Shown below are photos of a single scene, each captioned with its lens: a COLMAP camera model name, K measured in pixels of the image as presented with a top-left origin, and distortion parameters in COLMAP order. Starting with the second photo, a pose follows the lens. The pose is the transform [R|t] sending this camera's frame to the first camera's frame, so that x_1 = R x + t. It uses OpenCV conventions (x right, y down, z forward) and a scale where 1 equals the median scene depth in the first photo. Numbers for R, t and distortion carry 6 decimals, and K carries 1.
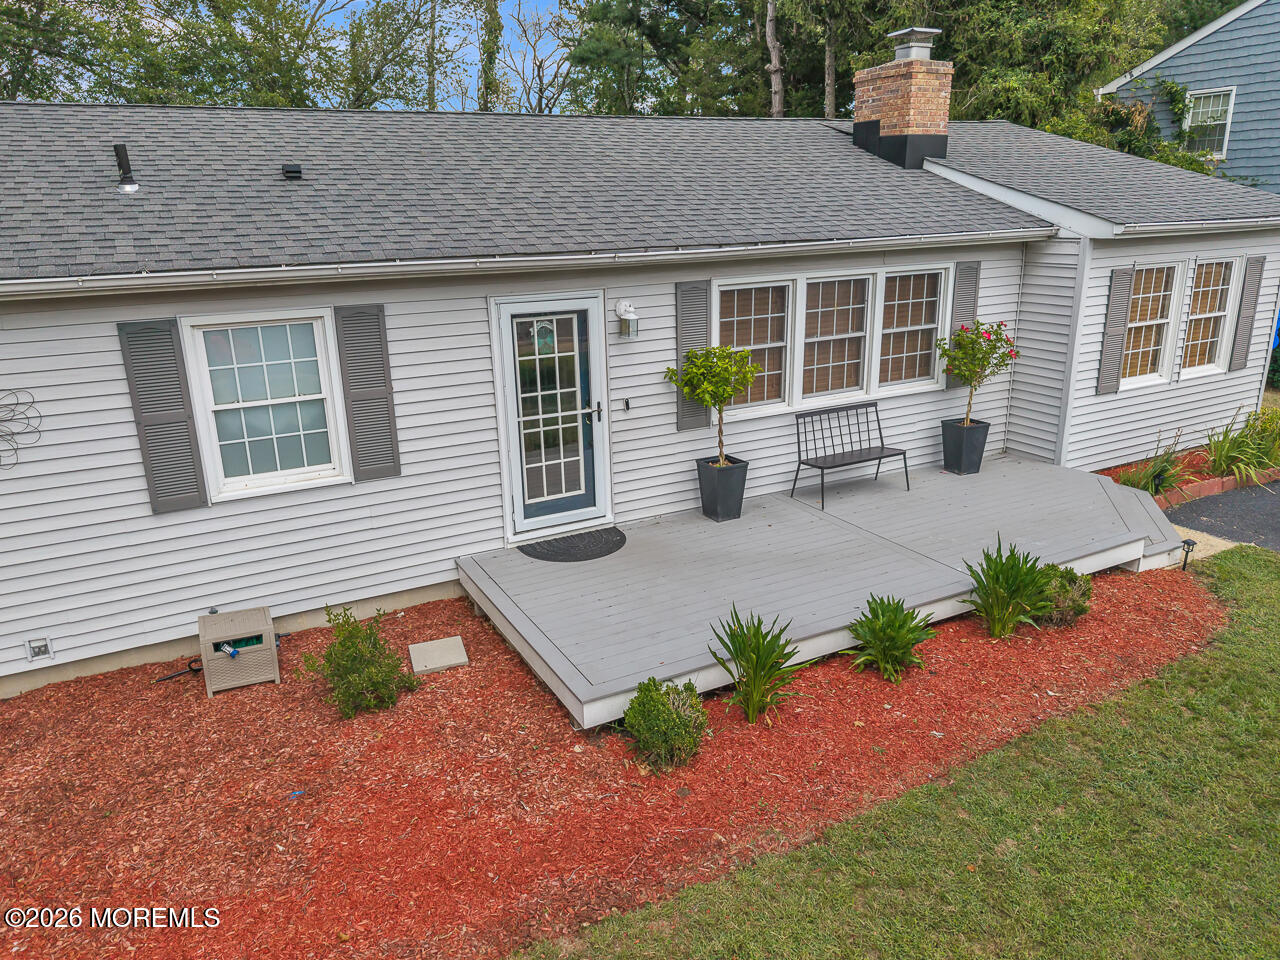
lens RADIAL K [[913.6, 0, 670.5], [0, 913.6, 484.5], [0, 0, 1]] dist [0.007842, -0.004821]
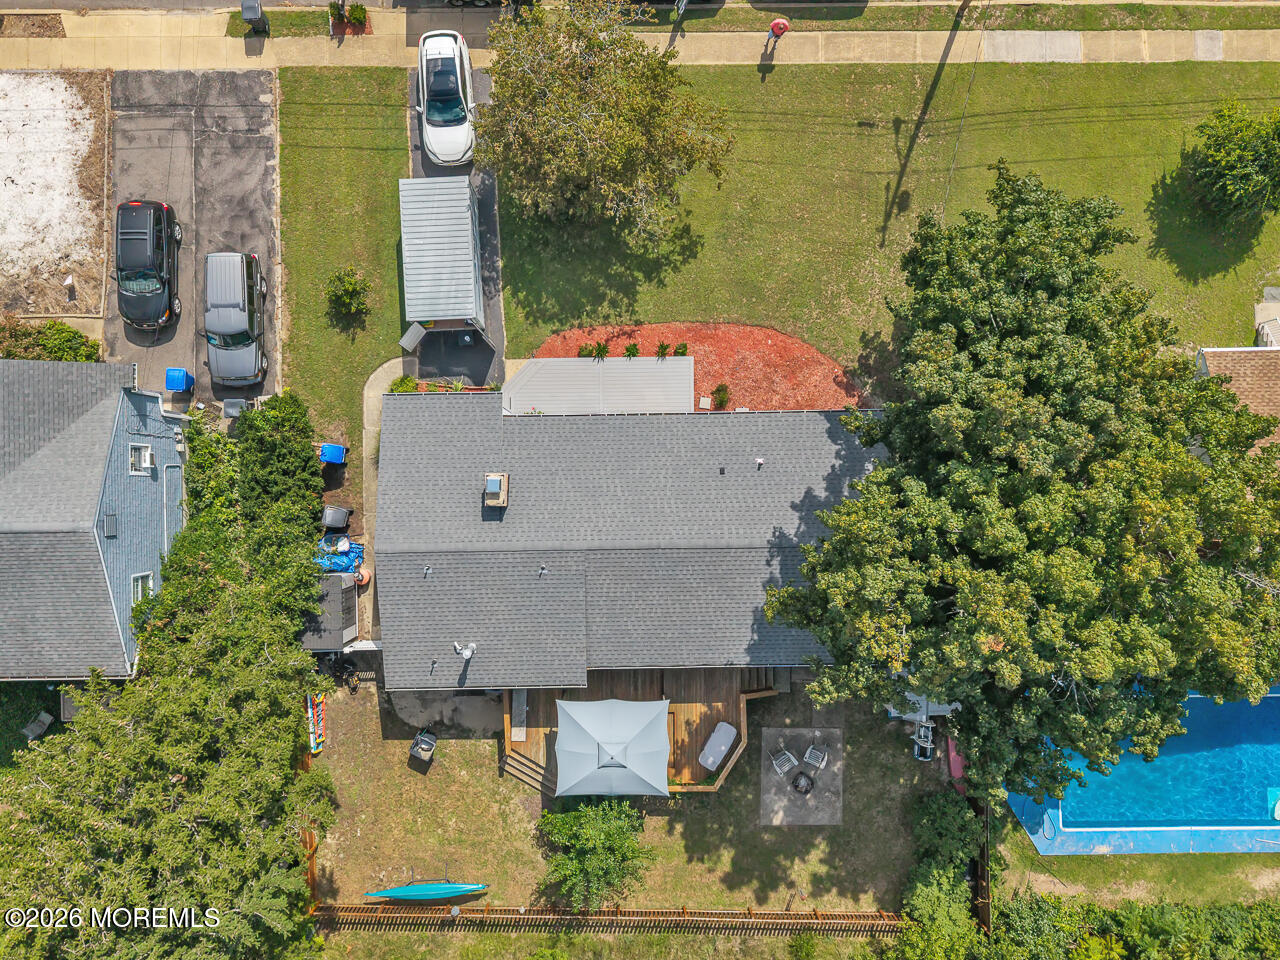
lens RADIAL K [[872.0, 0, 640.0], [0, 872.0, 480.0], [0, 0, 1]] dist [0.007707, -0.001691]
pose [[-0.875472, -0.482434, 0.028413, -0.244577], [0.172252, -0.256573, 0.951052, -3.829905], [-0.451529, 0.837513, 0.307723, 0.061095]]
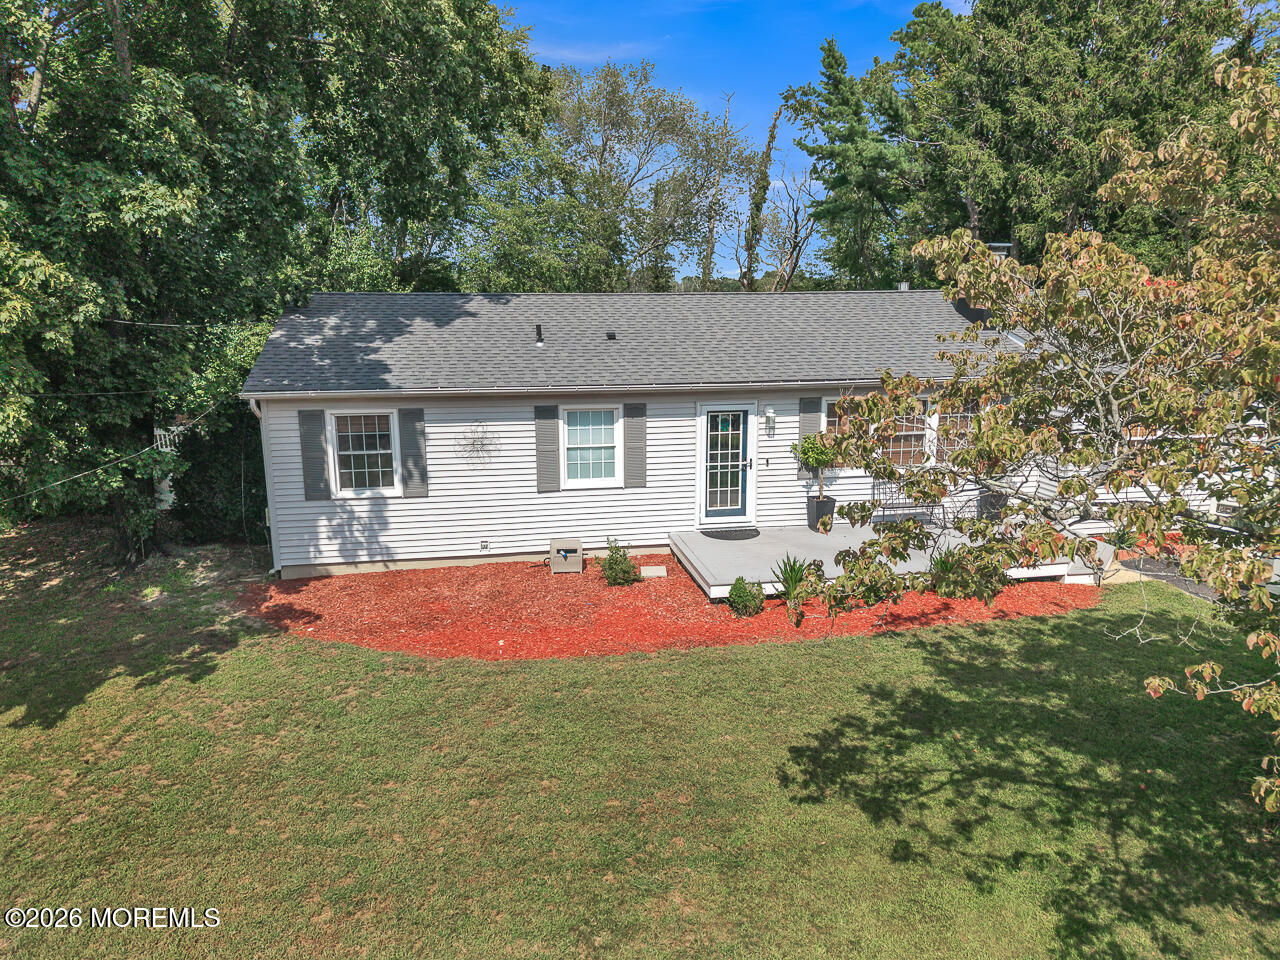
lens RADIAL K [[867.5, 0, 640.0], [0, 867.5, 480.0], [0, 0, 1]] dist [0.068047, -0.091128]
pose [[0.947410, 0.074968, -0.311119, 0.268128], [-0.105746, 0.990902, -0.083247, 0.127442], [0.302047, 0.111768, 0.946718, -0.763968]]
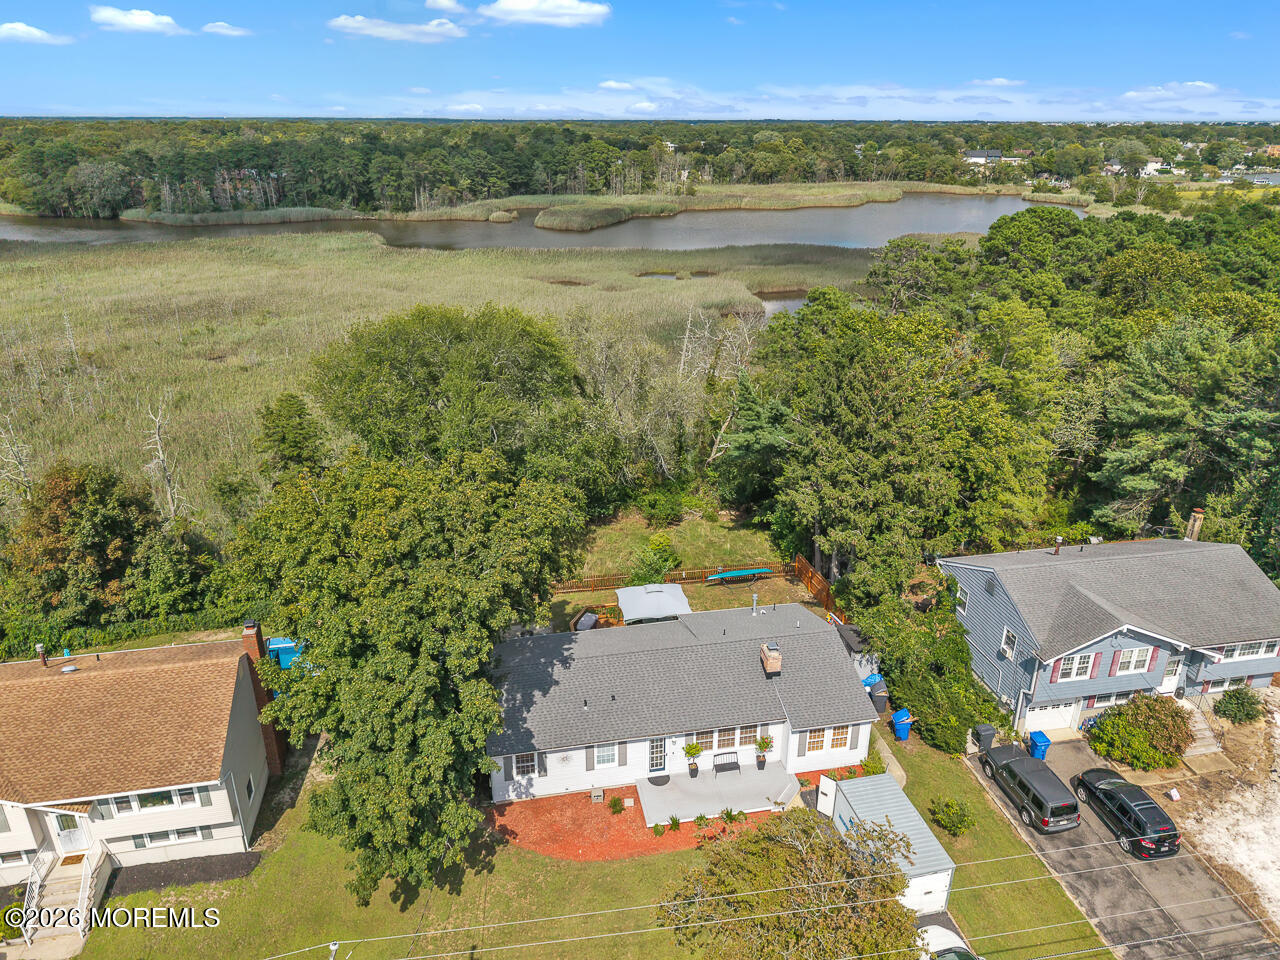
lens RADIAL K [[872.0, 0, 640.0], [0, 872.0, 480.0], [0, 0, 1]] dist [0.007707, -0.001691]
pose [[0.949301, 0.133925, -0.284414, 0.945664], [-0.108396, 0.988679, 0.103751, -2.060131], [0.295089, -0.067662, 0.953071, -3.499282]]
